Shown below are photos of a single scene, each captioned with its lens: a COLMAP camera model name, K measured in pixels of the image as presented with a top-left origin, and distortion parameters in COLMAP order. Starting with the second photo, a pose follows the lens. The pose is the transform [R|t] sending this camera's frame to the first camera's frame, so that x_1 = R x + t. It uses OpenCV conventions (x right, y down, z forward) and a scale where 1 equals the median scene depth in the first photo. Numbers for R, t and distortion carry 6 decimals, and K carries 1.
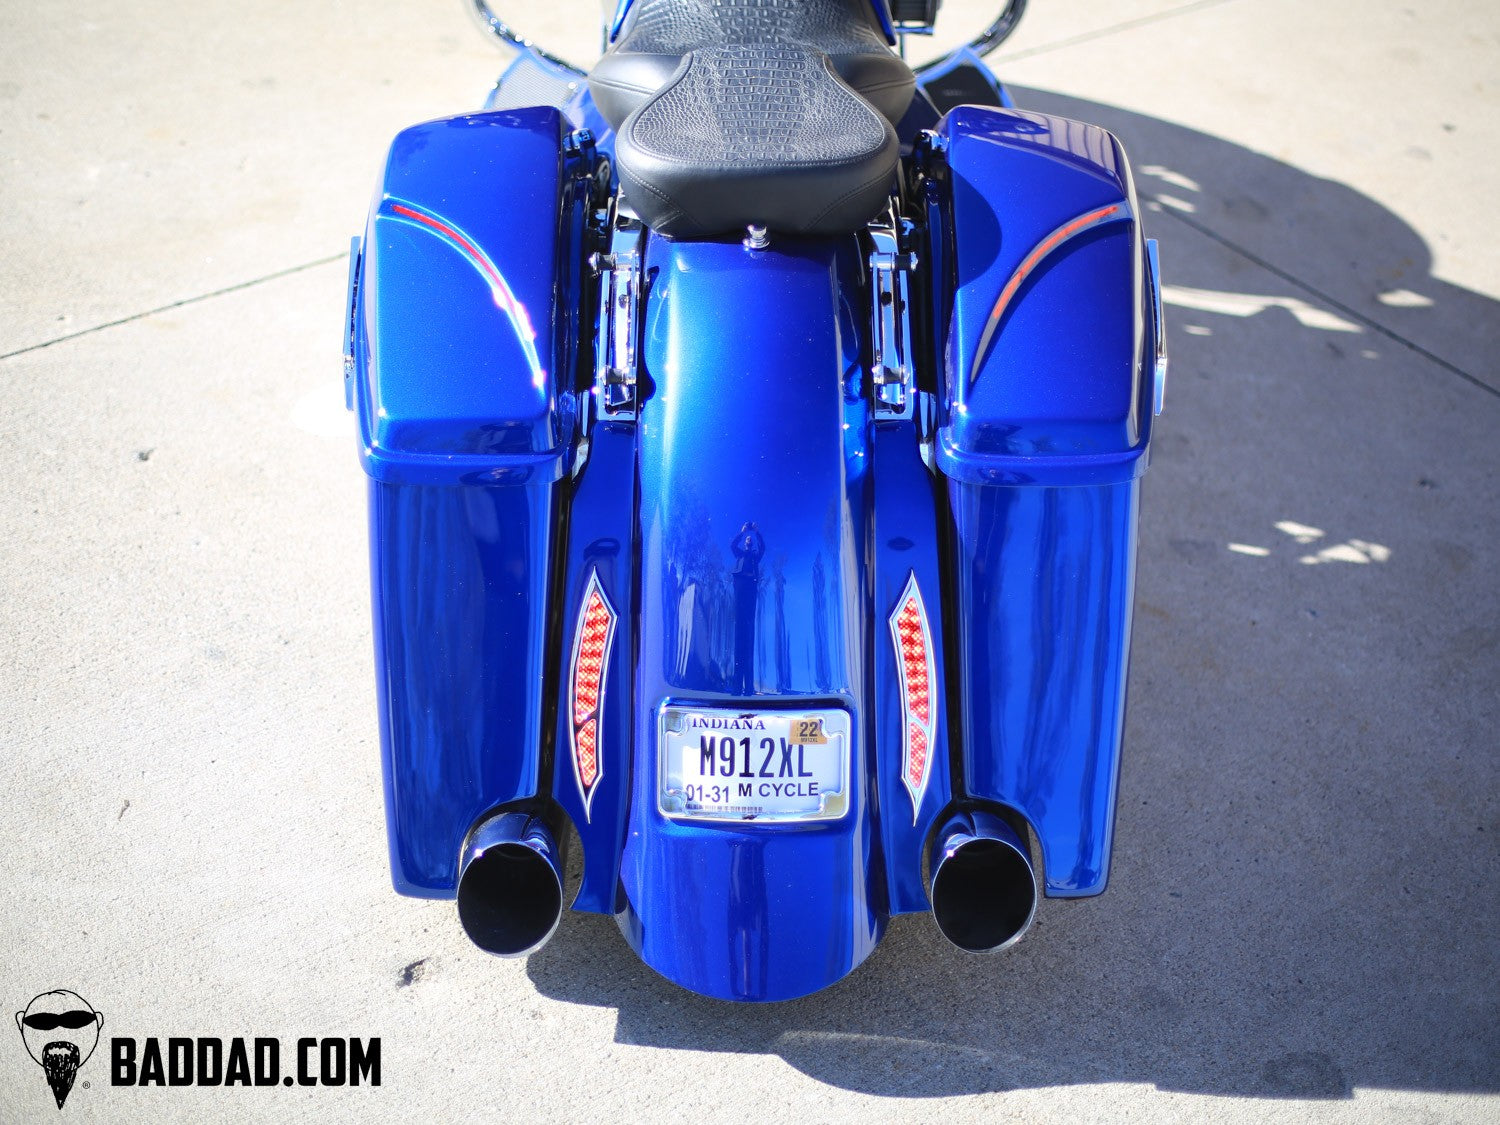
lens RADIAL K [[2468.4, 0, 747.8], [0, 2468.4, 548.4], [0, 0, 1]] dist [-0.110763, 0.000000]
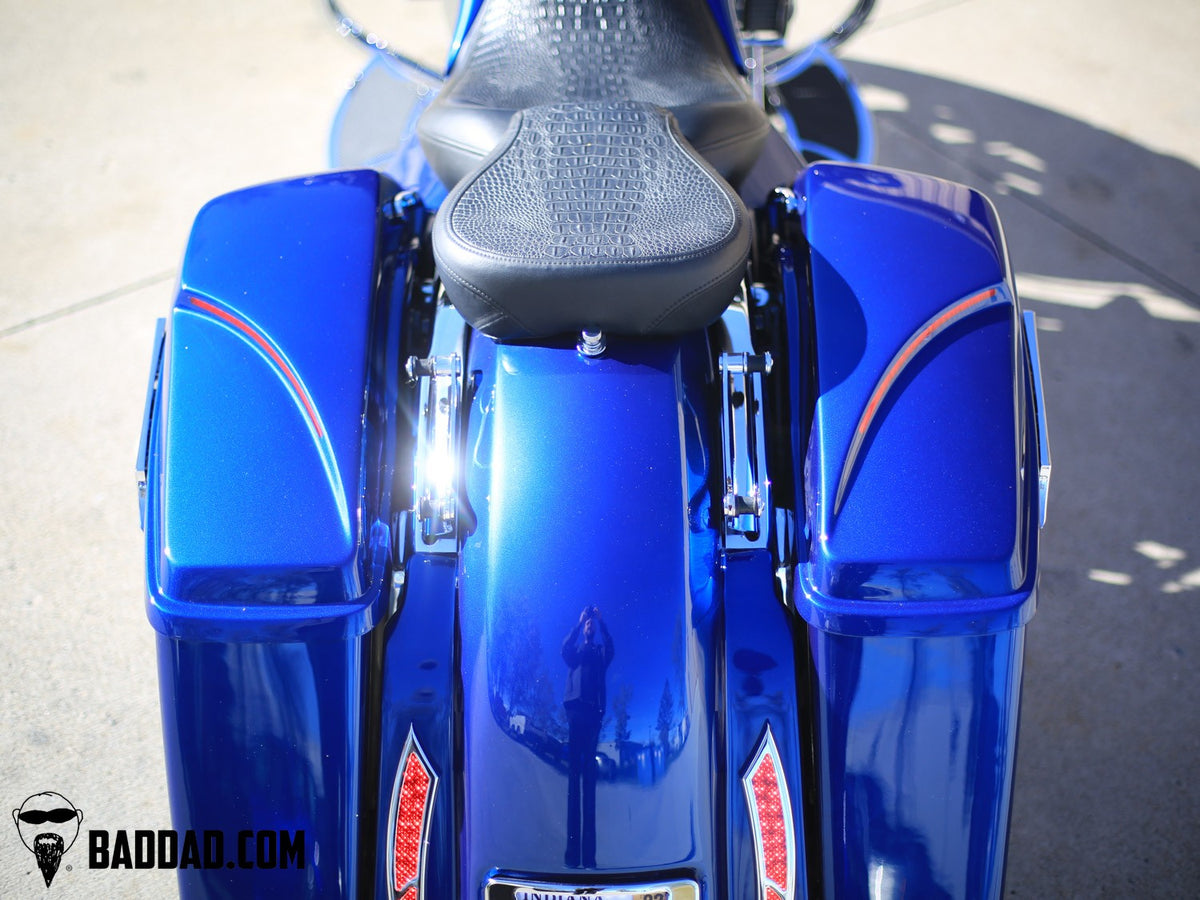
lens RADIAL K [[1974.7, 0, 599.6], [0, 1974.7, 456.0], [0, 0, 1]] dist [-0.110763, 0.000000]
pose [[0.999808, -0.009517, -0.017140, 0.017888], [0.010493, 0.998274, 0.057786, -0.122250], [0.016561, -0.057955, 0.998182, 0.279620]]
